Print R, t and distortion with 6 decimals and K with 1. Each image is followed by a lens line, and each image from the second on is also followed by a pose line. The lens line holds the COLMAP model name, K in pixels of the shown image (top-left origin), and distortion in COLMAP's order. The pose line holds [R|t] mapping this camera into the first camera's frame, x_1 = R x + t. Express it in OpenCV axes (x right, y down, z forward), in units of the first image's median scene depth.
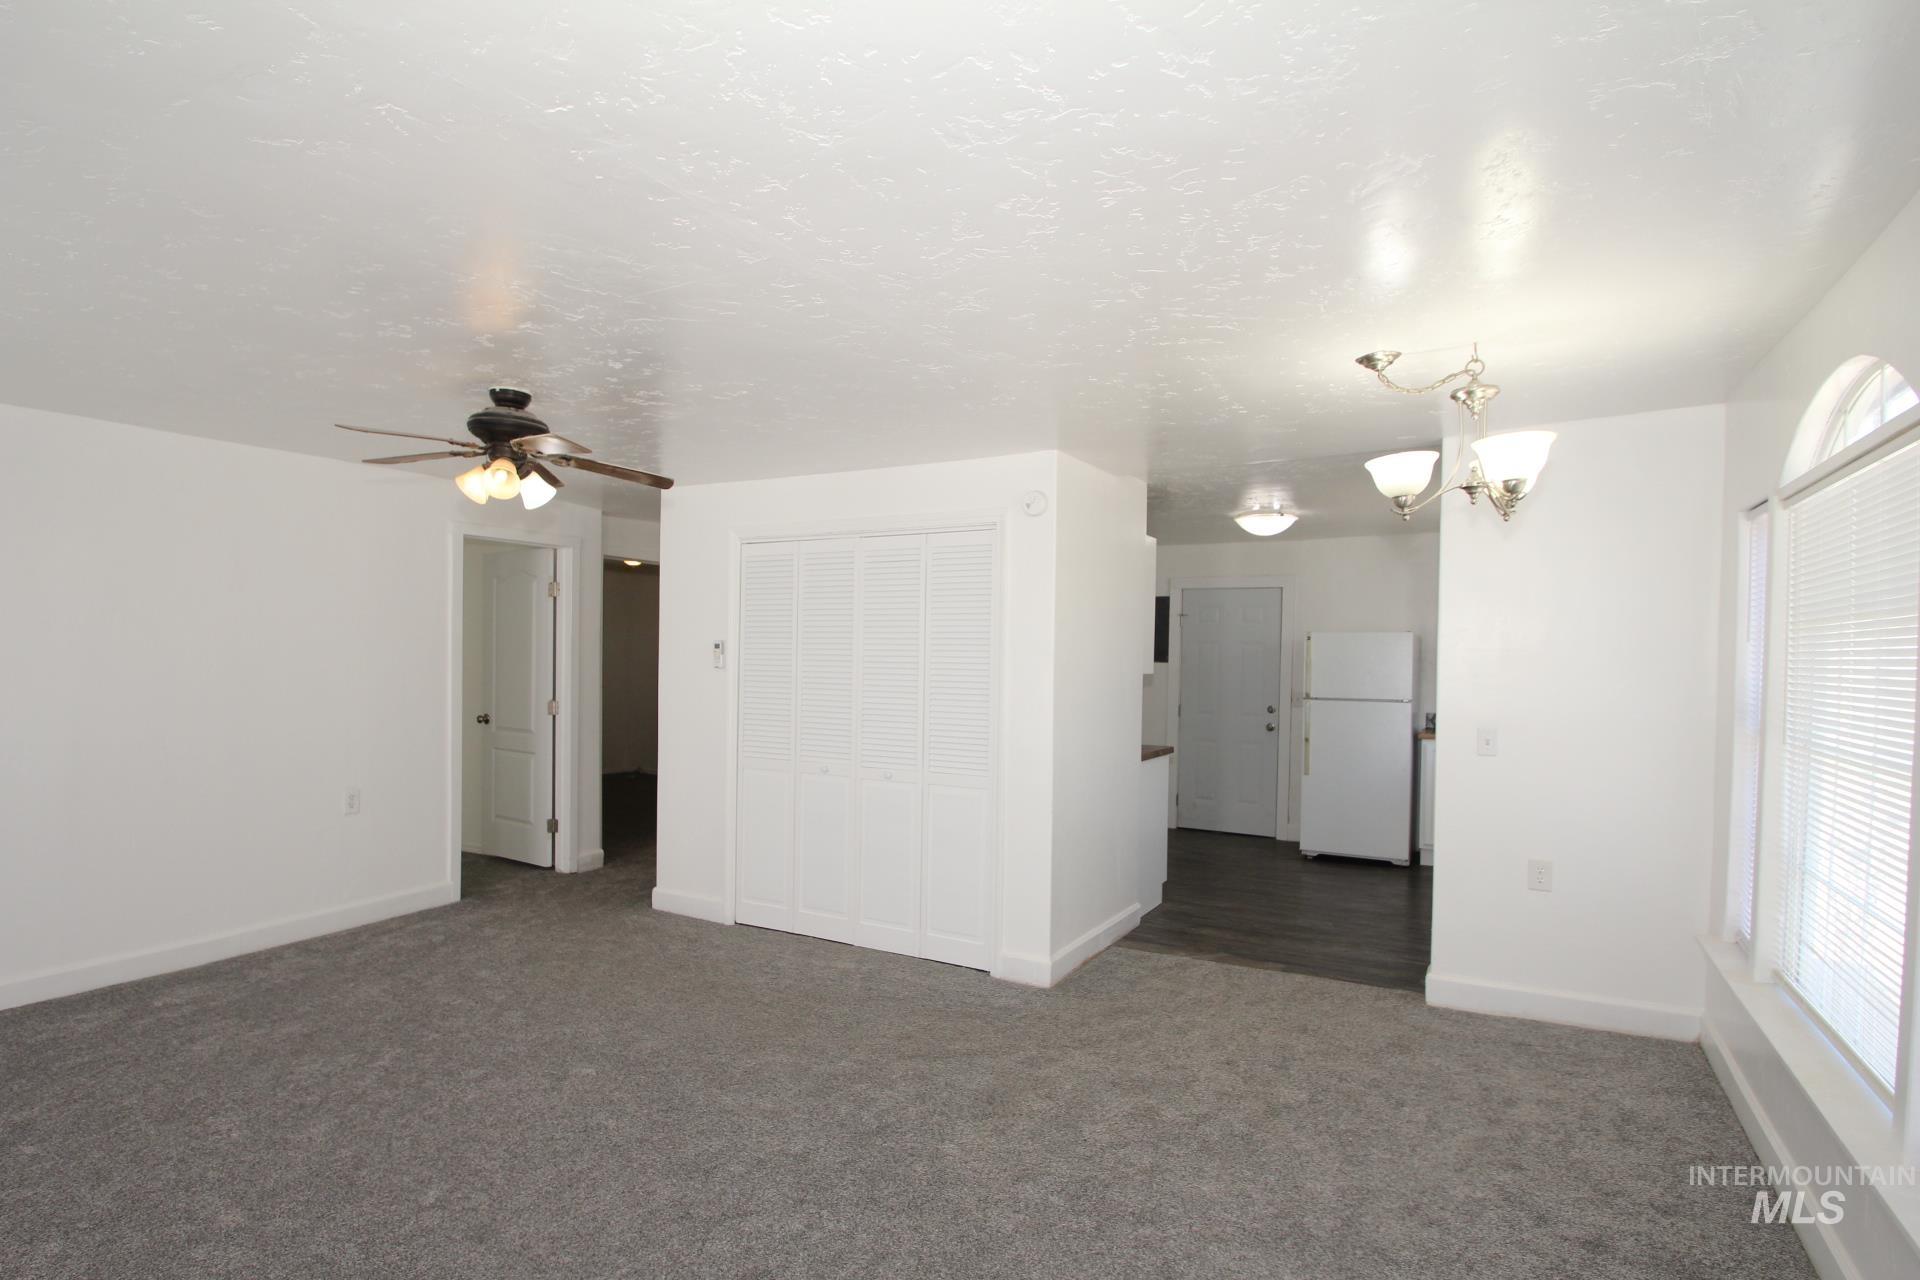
lens RADIAL K [[987.6, 0, 963.6], [0, 987.6, 676.1], [0, 0, 1]] dist [-0.005556, -0.000374]
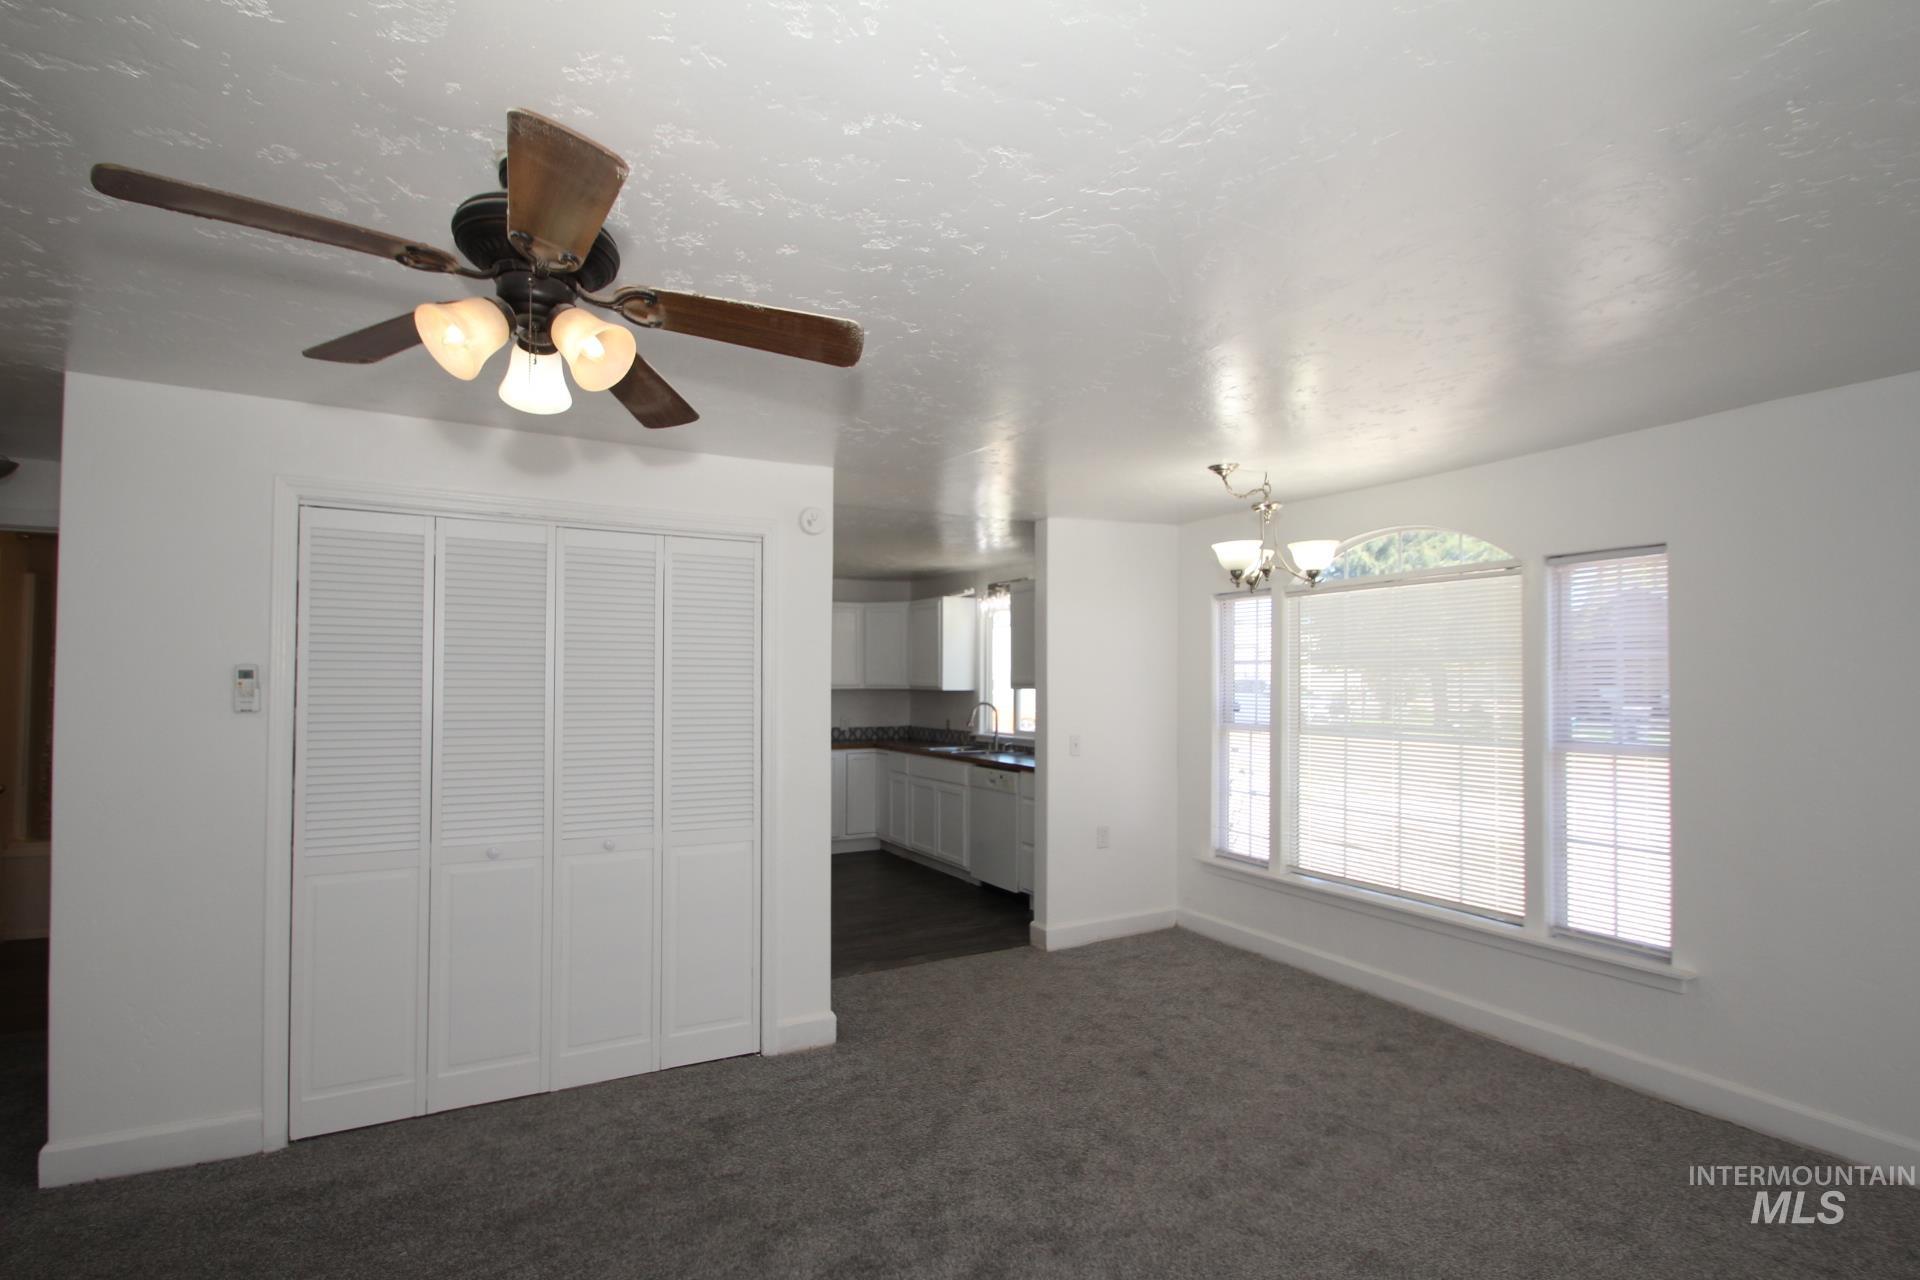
lens RADIAL K [[893.1, 0, 942.2], [0, 893.1, 663.1], [0, 0, 1]] dist [0.010133, -0.011962]
pose [[0.545569, 0.005908, 0.838045, -0.628066], [0.019013, 0.999631, -0.019425, -0.025958], [-0.837850, 0.026531, 0.545255, 0.497185]]
